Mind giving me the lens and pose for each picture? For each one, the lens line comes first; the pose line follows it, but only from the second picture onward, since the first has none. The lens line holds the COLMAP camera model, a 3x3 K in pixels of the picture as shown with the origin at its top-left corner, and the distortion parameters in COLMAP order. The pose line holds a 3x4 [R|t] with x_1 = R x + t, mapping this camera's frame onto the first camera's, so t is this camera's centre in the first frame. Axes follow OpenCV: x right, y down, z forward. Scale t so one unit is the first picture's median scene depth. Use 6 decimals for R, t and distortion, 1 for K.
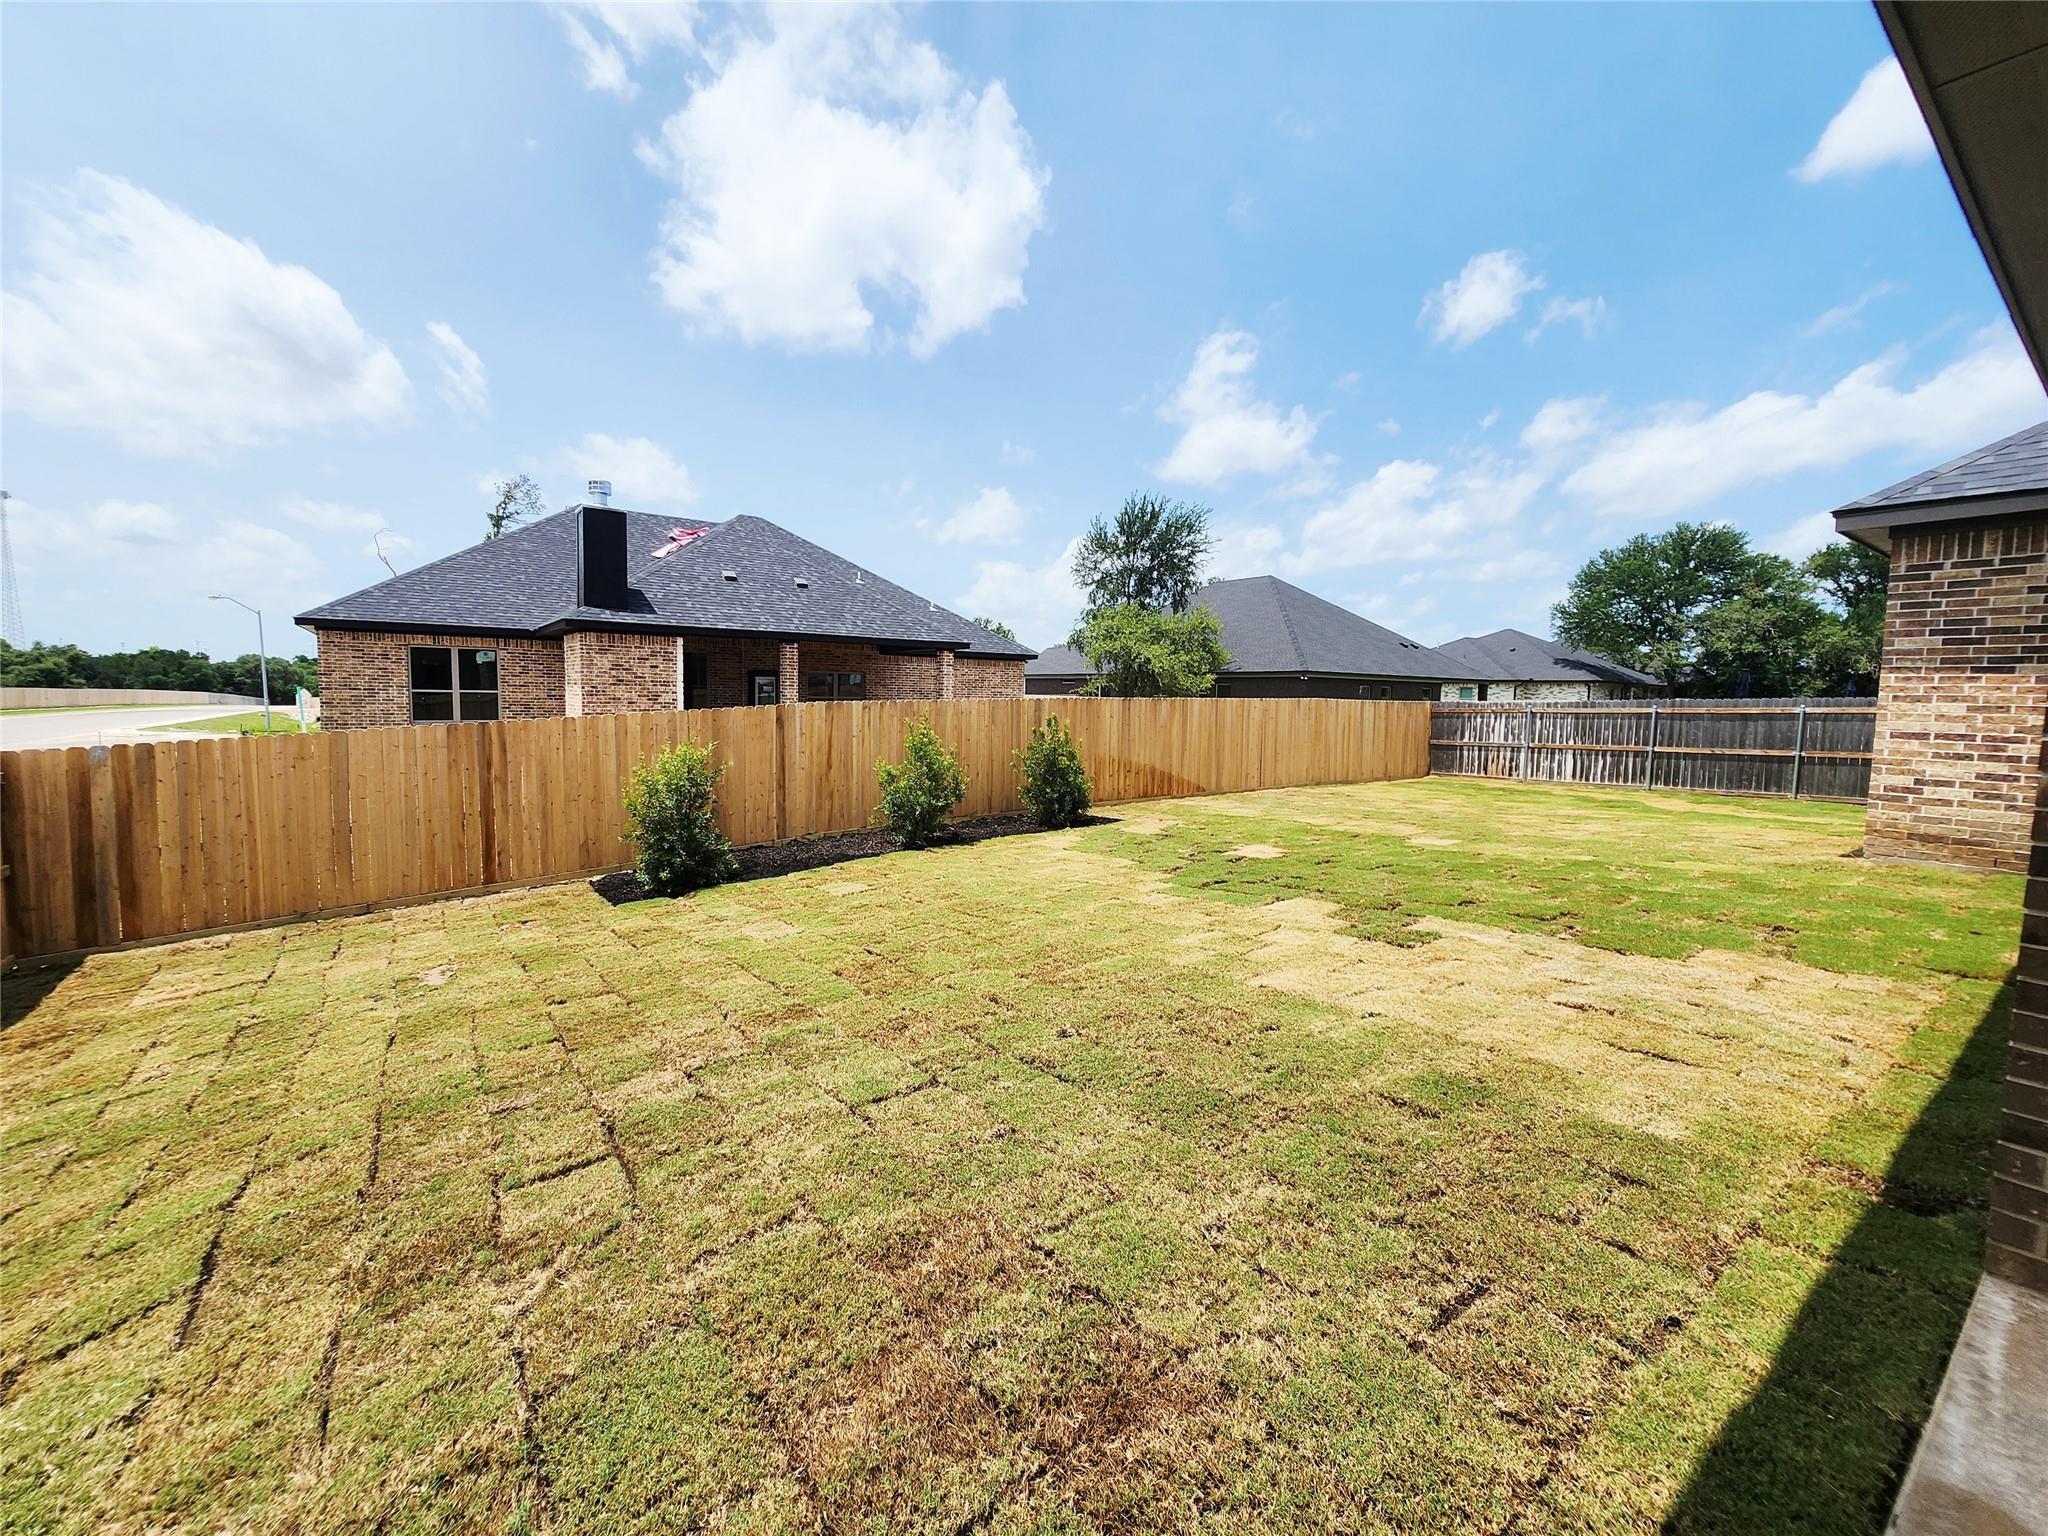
lens RADIAL K [[841.1, 0, 1016.5], [0, 841.1, 760.7], [0, 0, 1]] dist [0.000170, -0.000245]
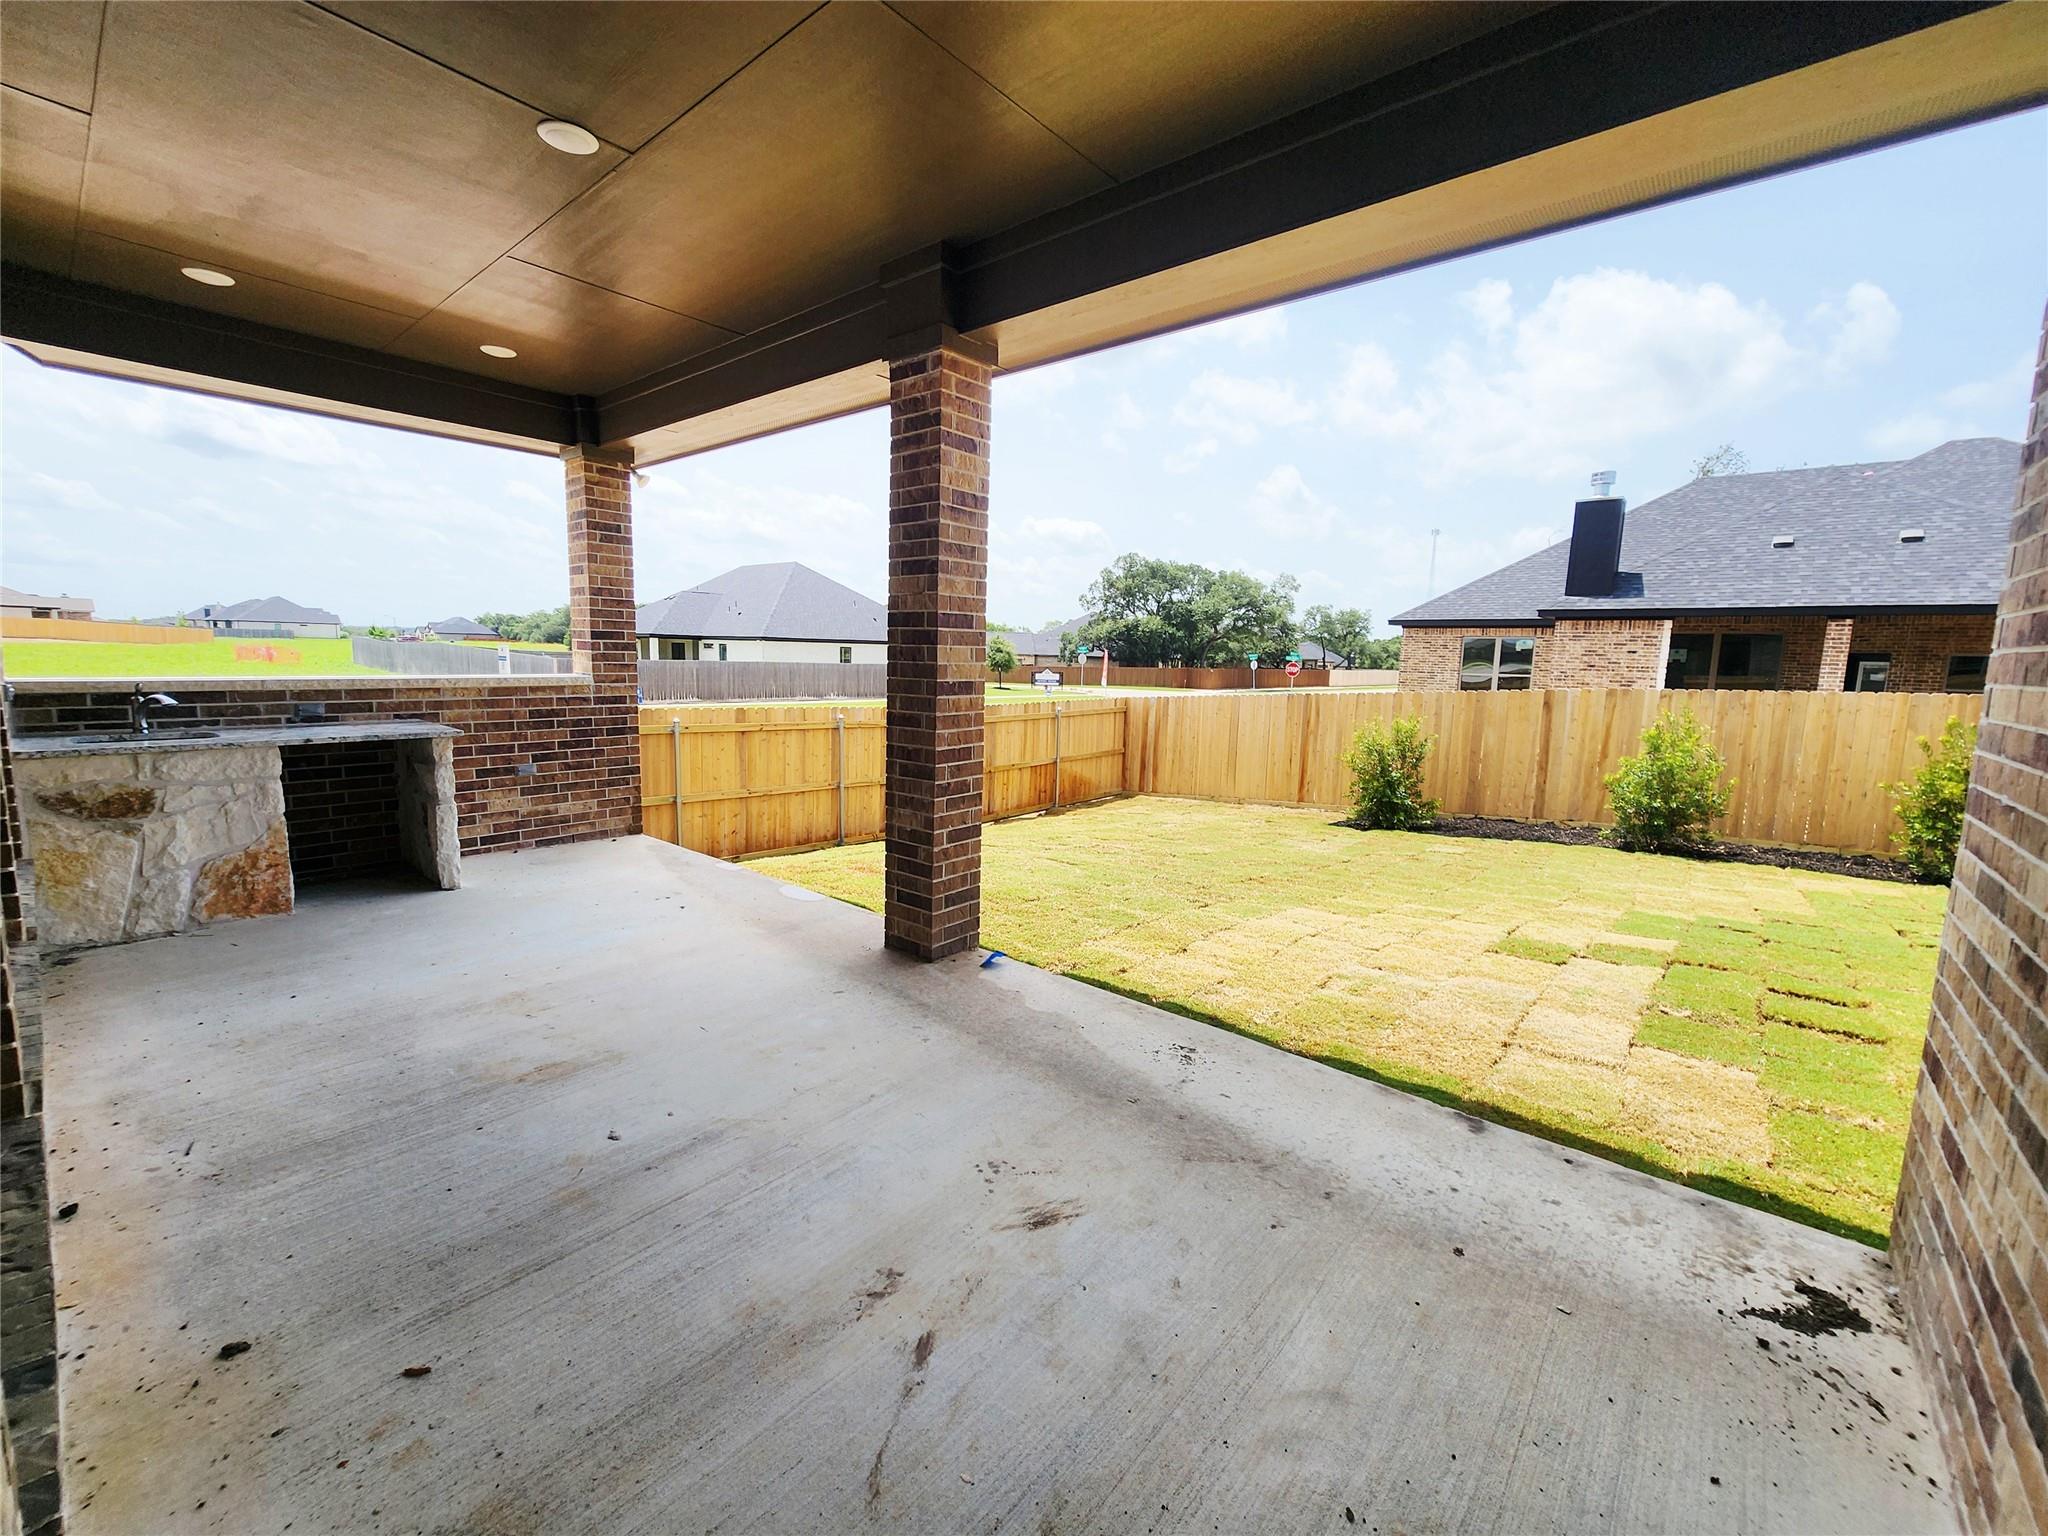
lens RADIAL K [[841.1, 0, 1016.5], [0, 841.1, 760.7], [0, 0, 1]] dist [0.000170, -0.000245]
pose [[0.236816, 0.110252, -0.965279, 0.362754], [-0.093924, 0.991485, 0.090202, -0.007137], [0.967004, 0.069302, 0.245155, 0.075133]]
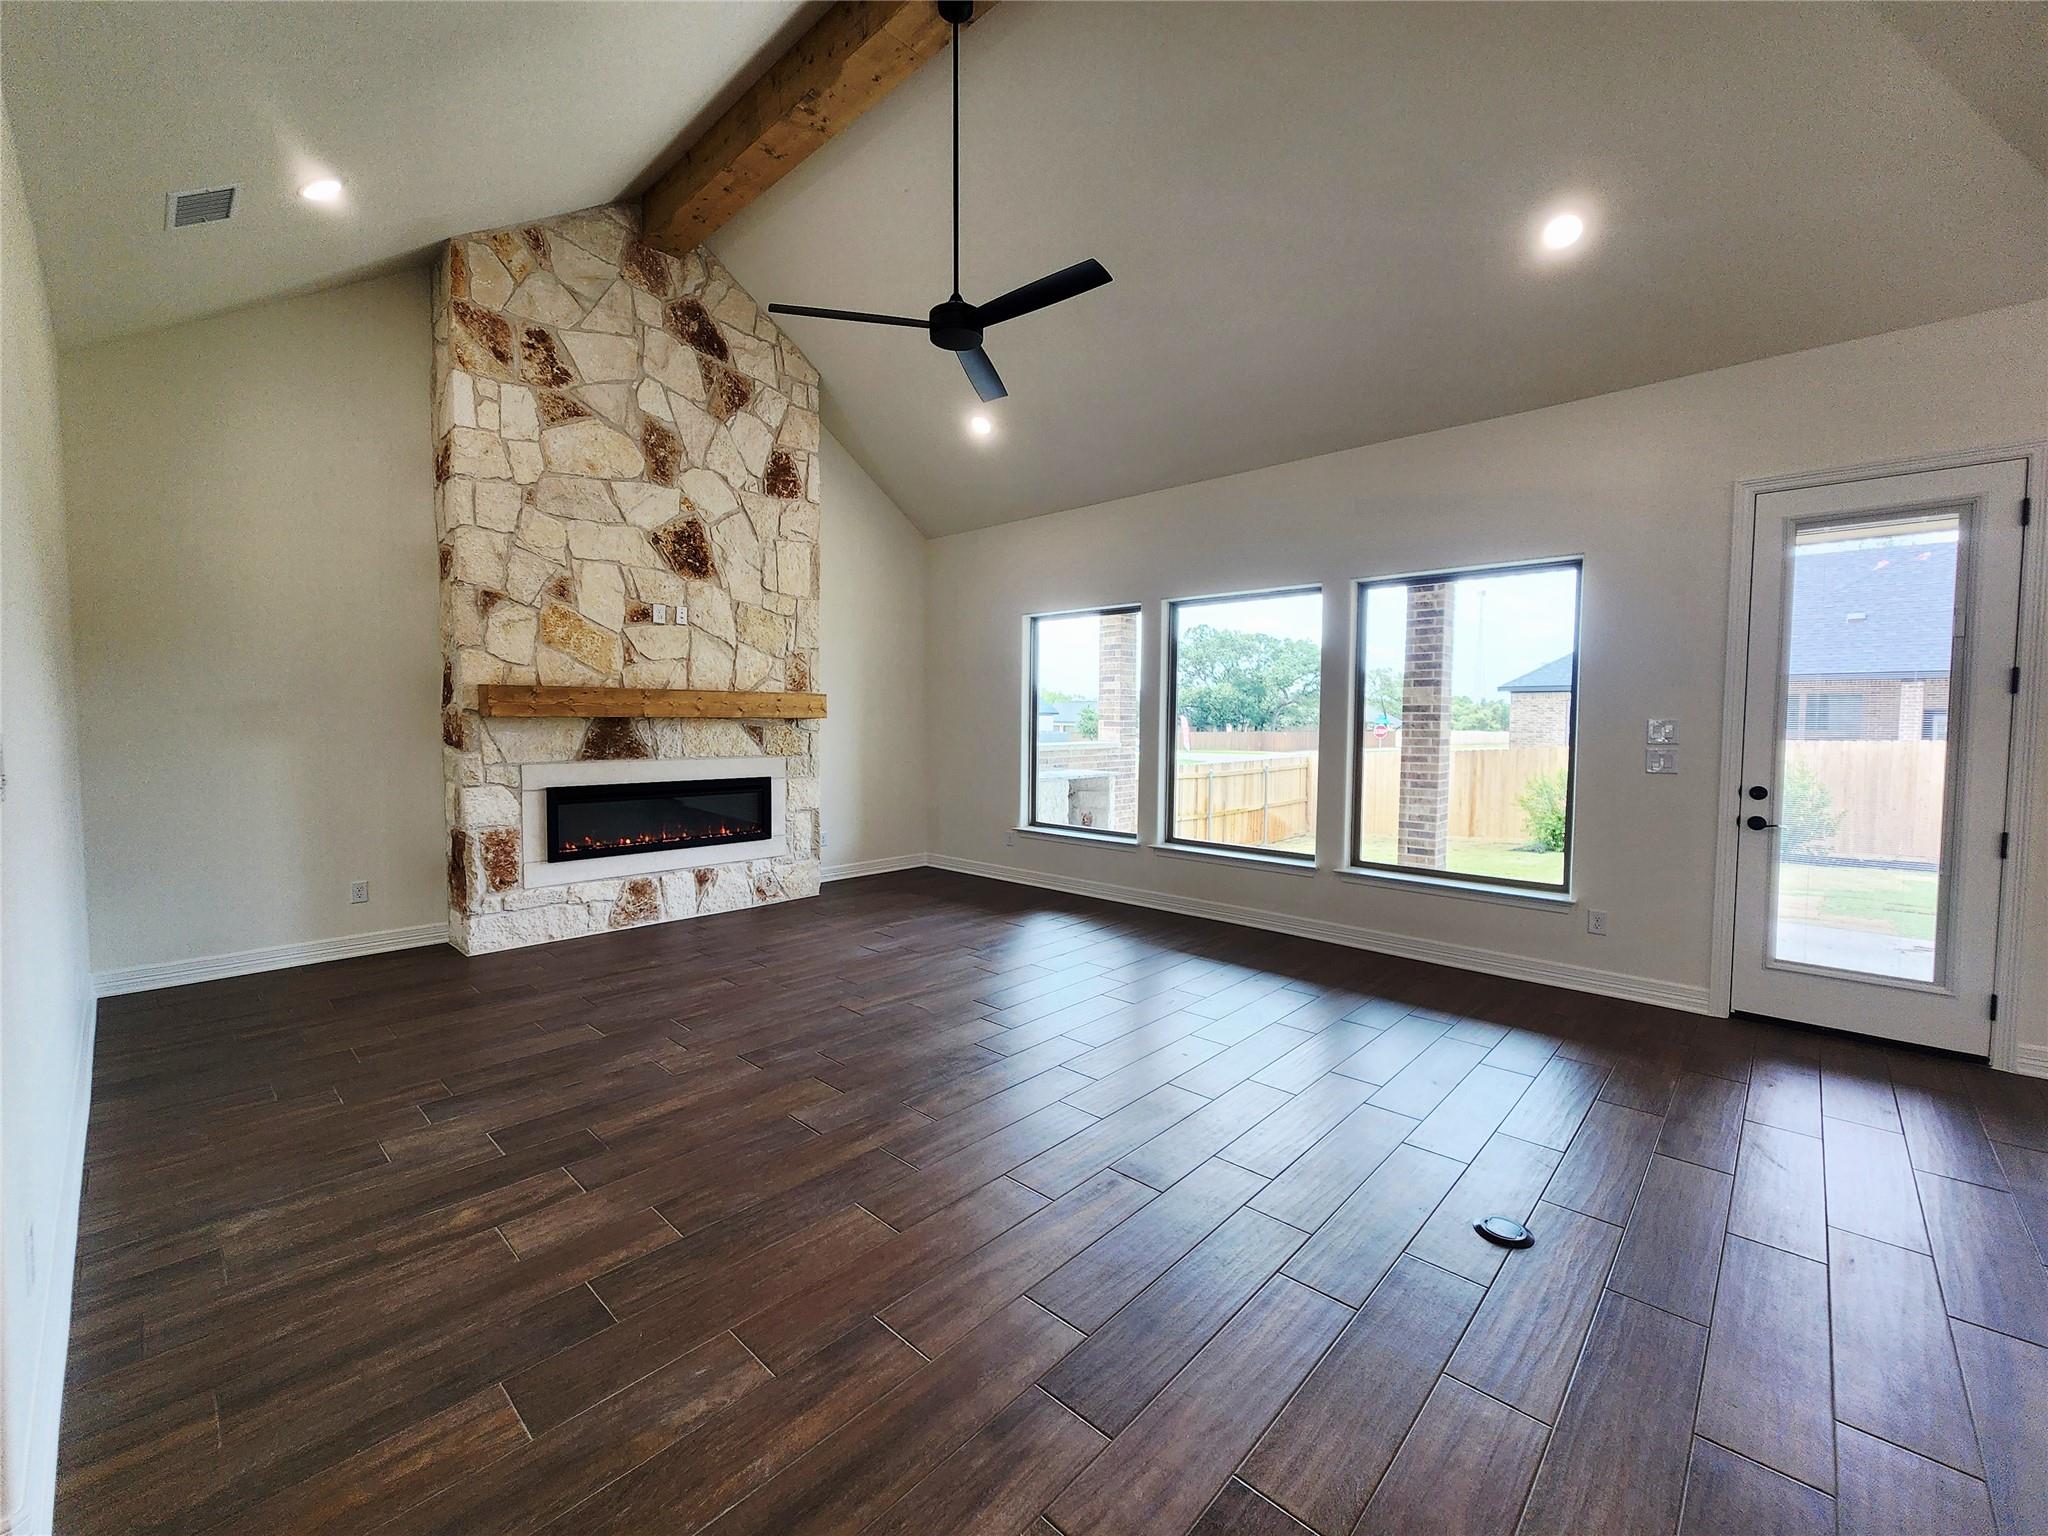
lens RADIAL K [[841.1, 0, 1016.5], [0, 841.1, 760.7], [0, 0, 1]] dist [0.000170, -0.000245]
pose [[0.189542, 0.029954, -0.981416, 0.529351], [-0.078191, 0.996821, 0.015323, 0.015229], [0.978754, 0.073834, 0.191282, -0.185329]]
